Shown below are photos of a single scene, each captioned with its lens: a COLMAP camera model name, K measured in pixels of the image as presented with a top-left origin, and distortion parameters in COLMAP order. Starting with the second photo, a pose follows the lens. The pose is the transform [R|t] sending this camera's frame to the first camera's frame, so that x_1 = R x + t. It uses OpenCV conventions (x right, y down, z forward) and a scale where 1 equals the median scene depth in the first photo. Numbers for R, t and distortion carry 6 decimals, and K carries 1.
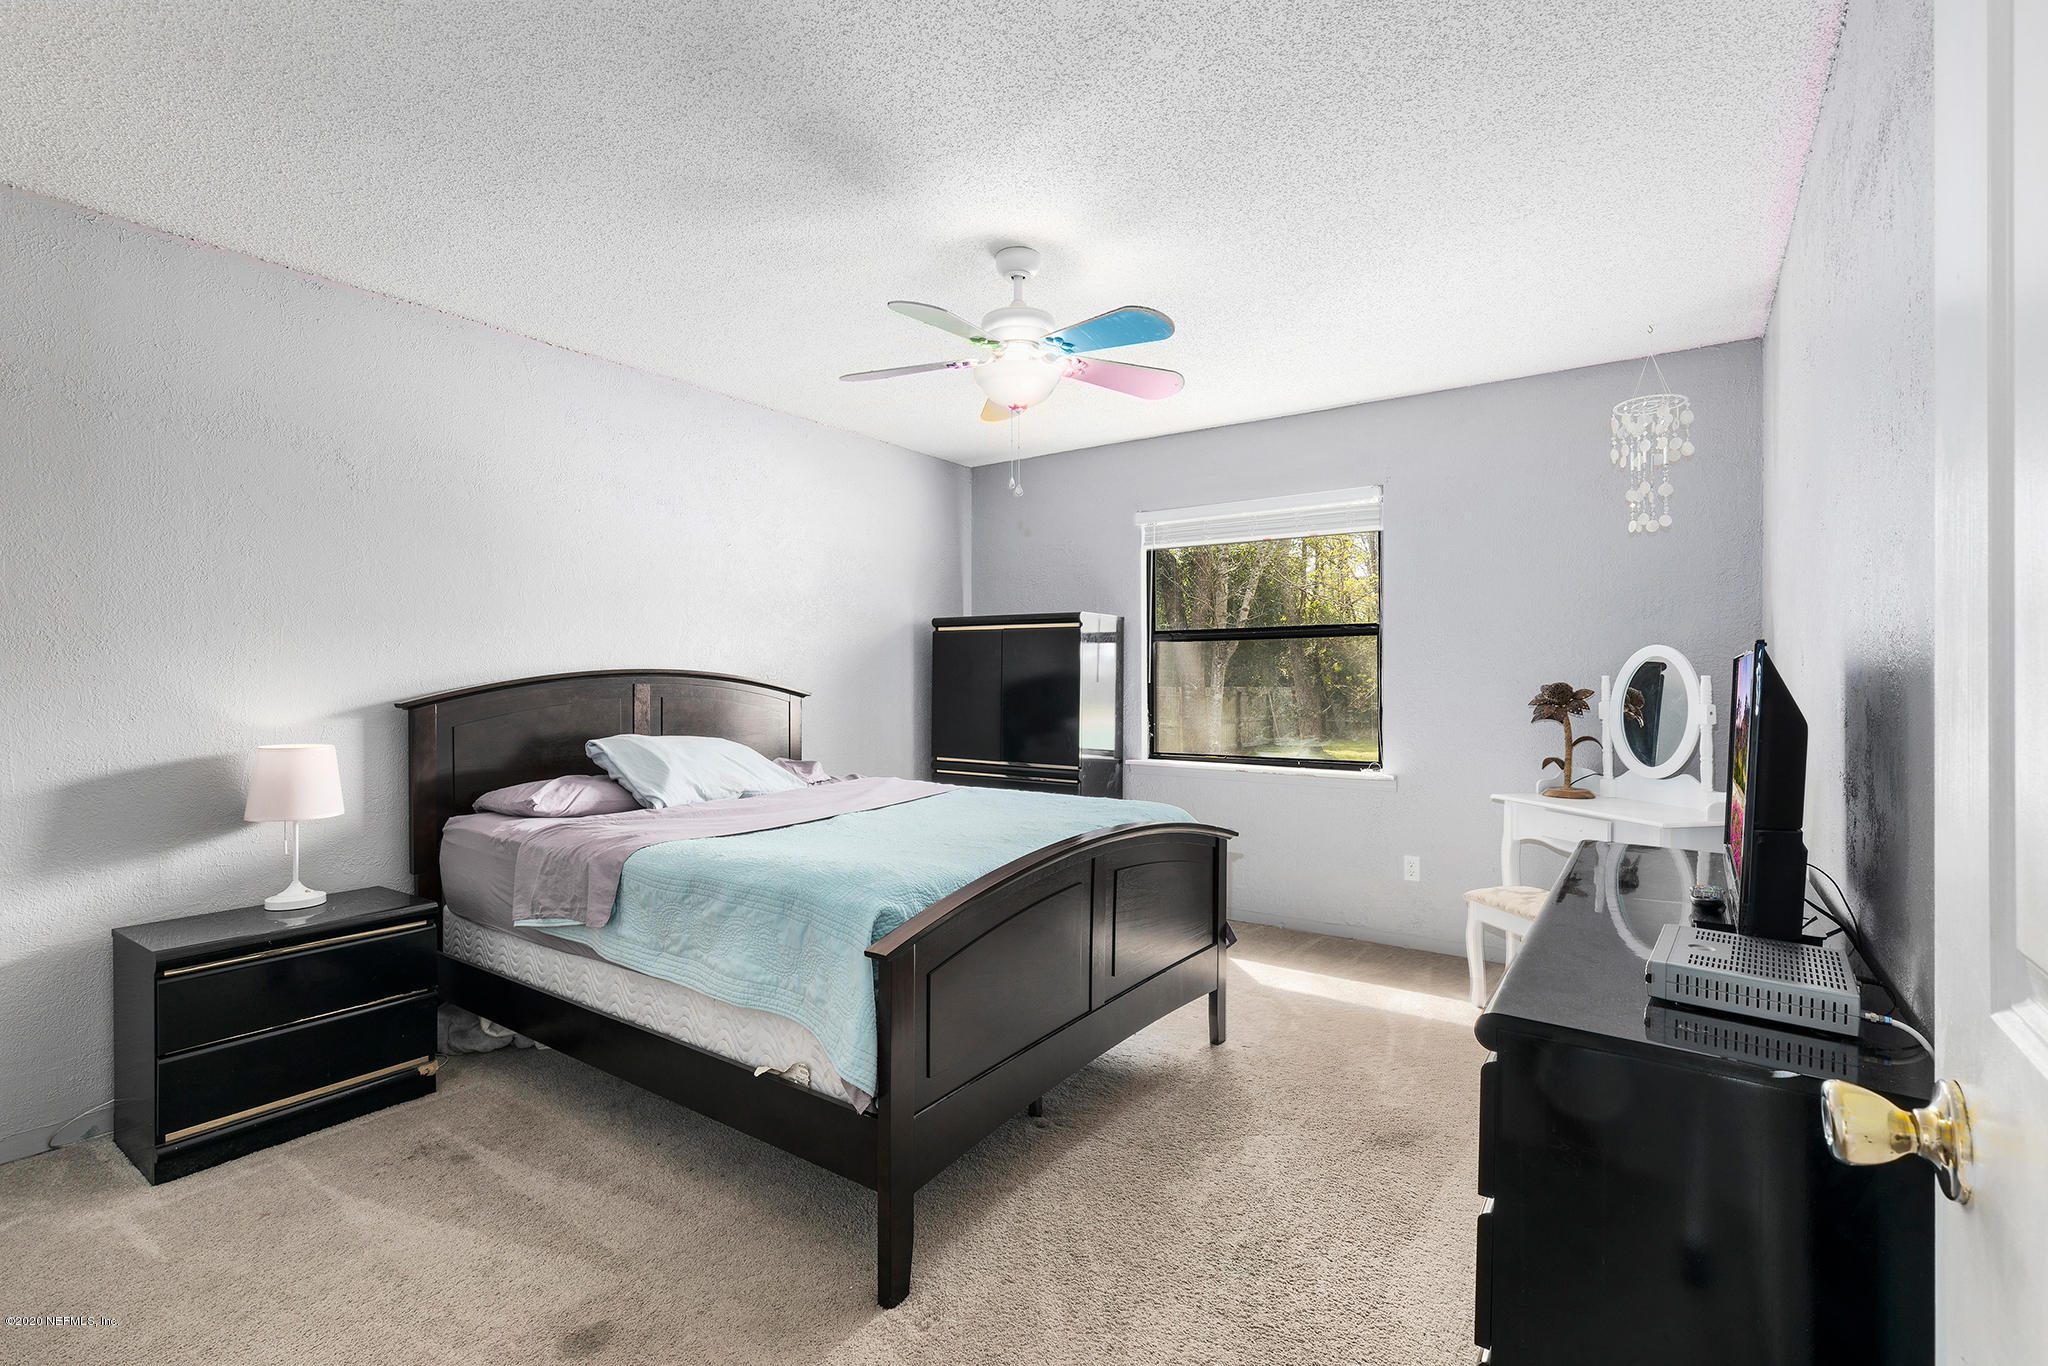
lens RADIAL K [[946.6, 0, 1020.5], [0, 946.6, 666.4], [0, 0, 1]] dist [0.001622, 0.000048]
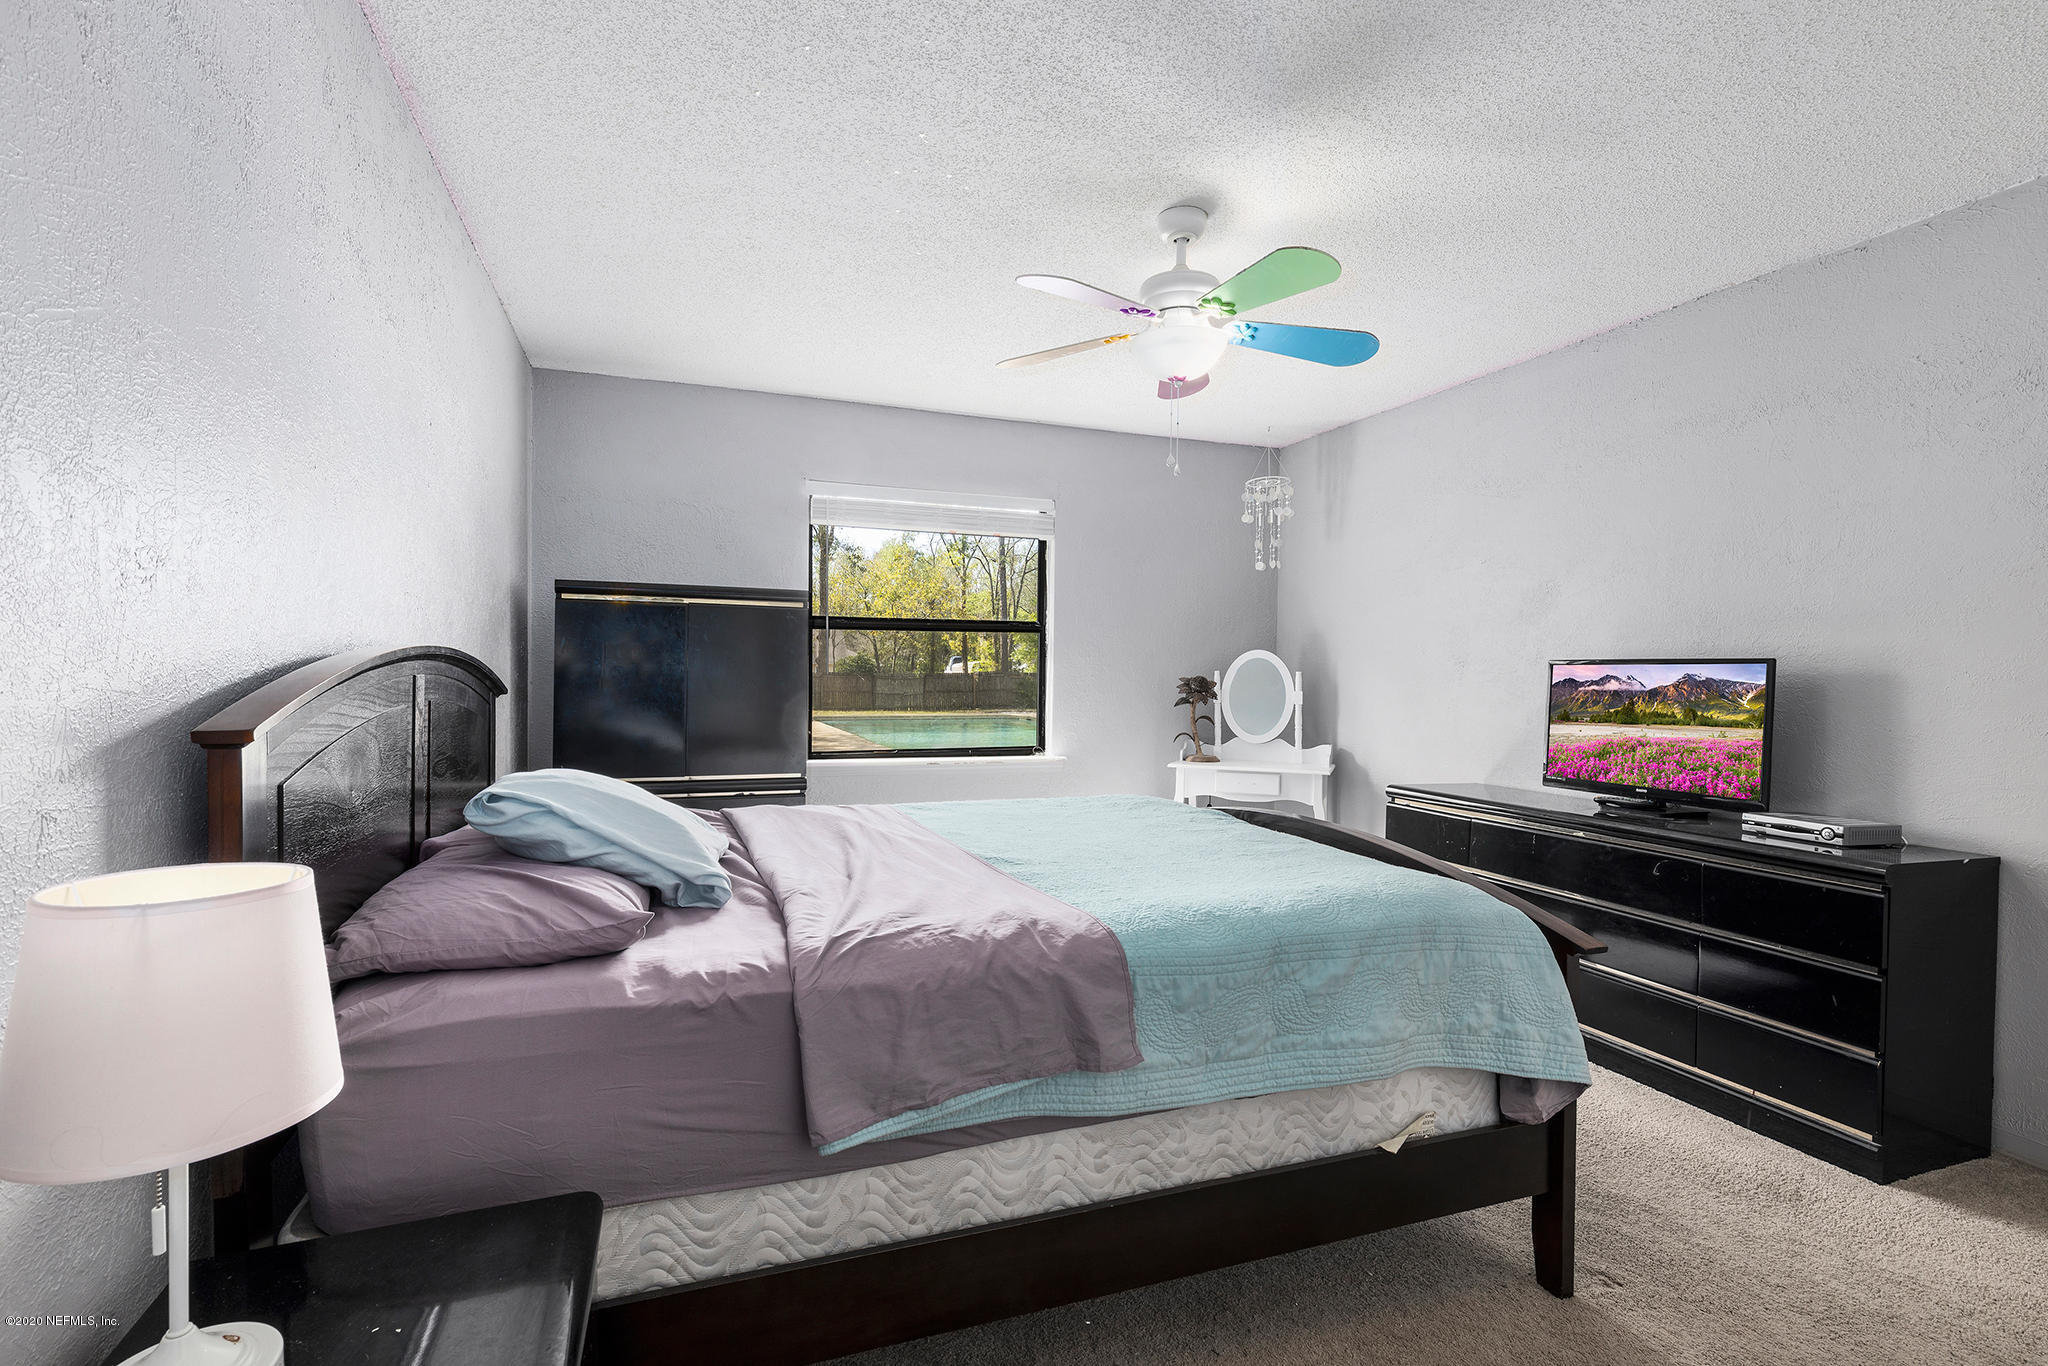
lens RADIAL K [[929.6, 0, 1025.5], [0, 929.6, 678.1], [0, 0, 1]] dist [0.002383, 0.000169]
pose [[0.571198, 0.000300, 0.820812, -0.833696], [-0.019444, 0.999724, 0.013165, 0.010251], [-0.820582, -0.023480, 0.571046, 0.598326]]
